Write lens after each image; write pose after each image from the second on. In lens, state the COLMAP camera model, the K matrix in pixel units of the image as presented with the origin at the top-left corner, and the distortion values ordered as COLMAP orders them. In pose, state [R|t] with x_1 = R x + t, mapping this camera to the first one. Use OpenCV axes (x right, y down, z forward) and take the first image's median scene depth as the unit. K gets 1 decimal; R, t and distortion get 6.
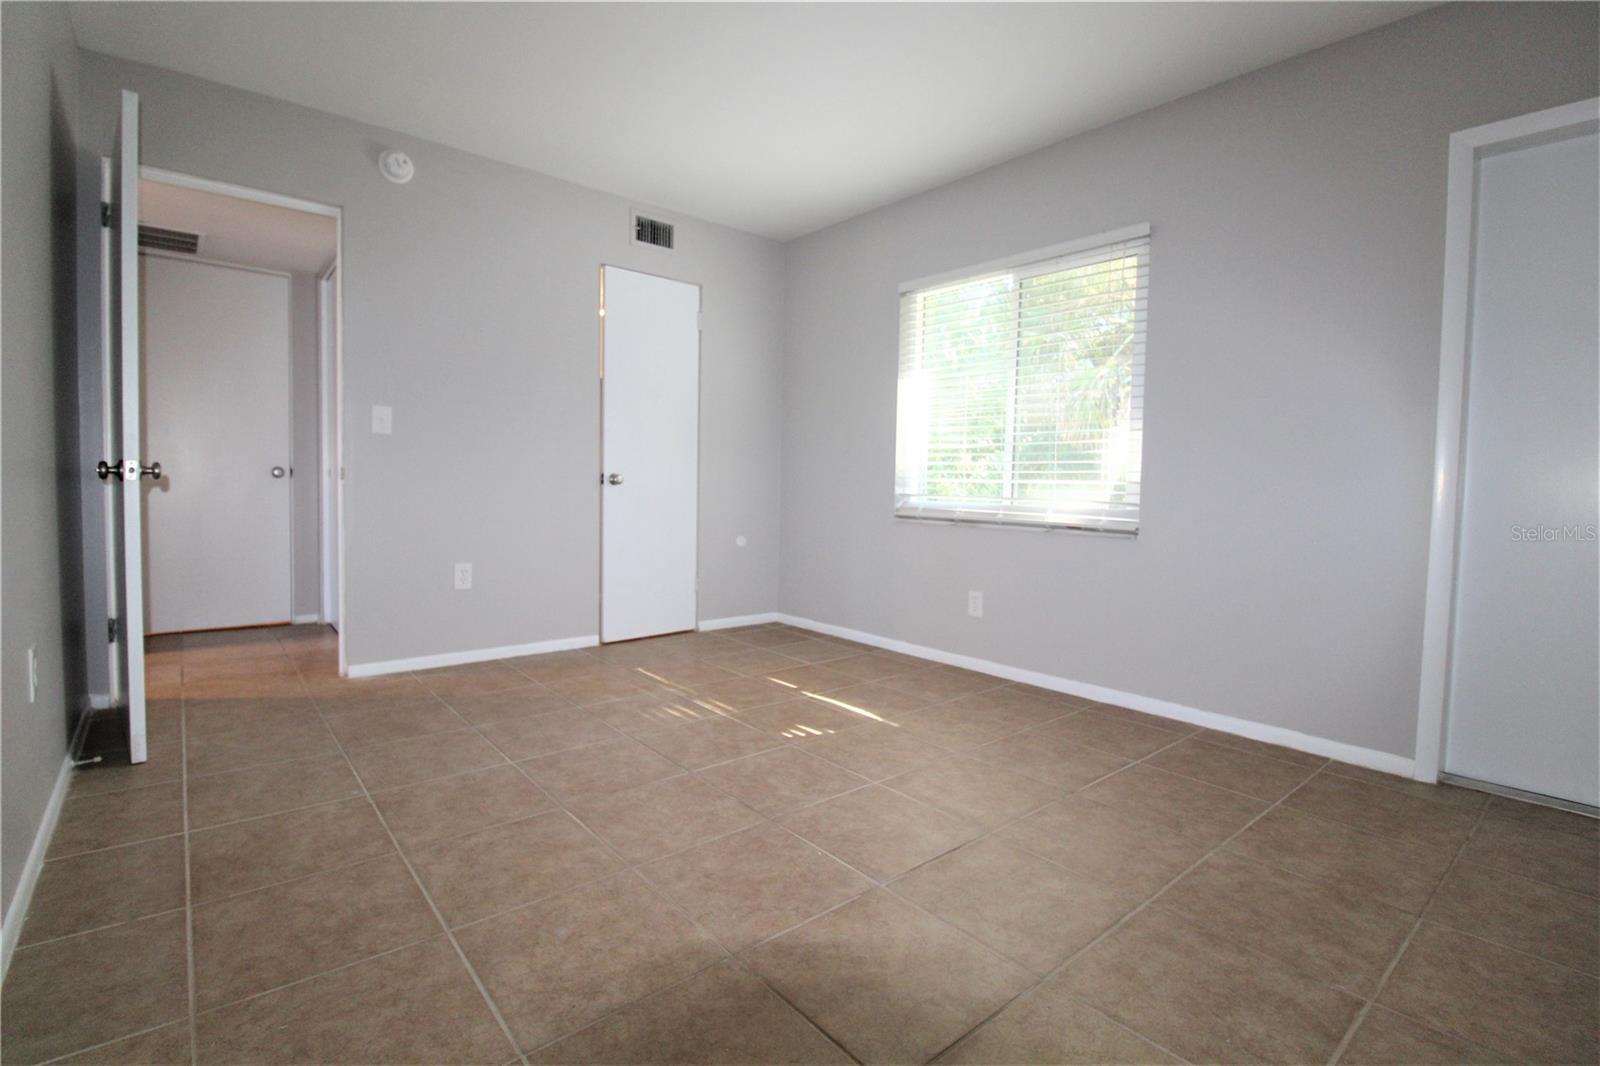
lens RADIAL K [[741.6, 0, 788.6], [0, 741.6, 518.9], [0, 0, 1]] dist [0.000719, -0.013450]
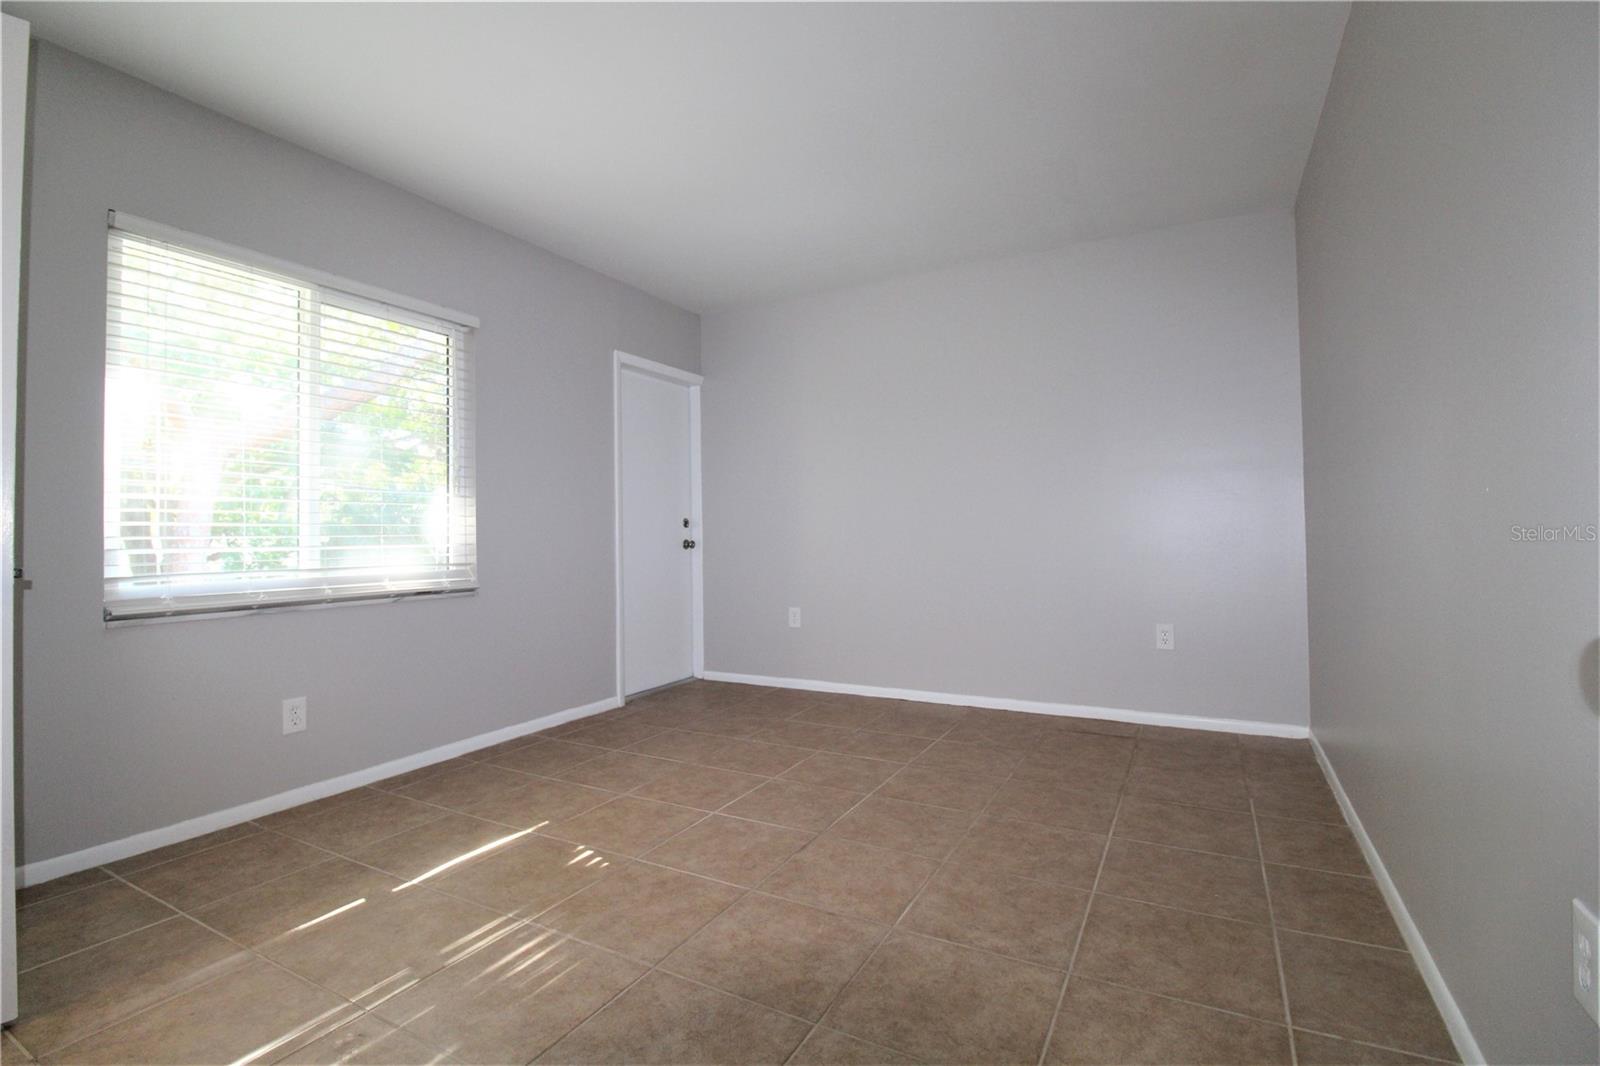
lens RADIAL K [[741.6, 0, 788.6], [0, 741.6, 518.9], [0, 0, 1]] dist [0.000719, -0.013450]
pose [[-0.364488, 0.003551, 0.931201, -0.832480], [0.052360, 0.998489, 0.016687, -0.091159], [-0.929735, 0.054840, -0.364123, 1.083584]]
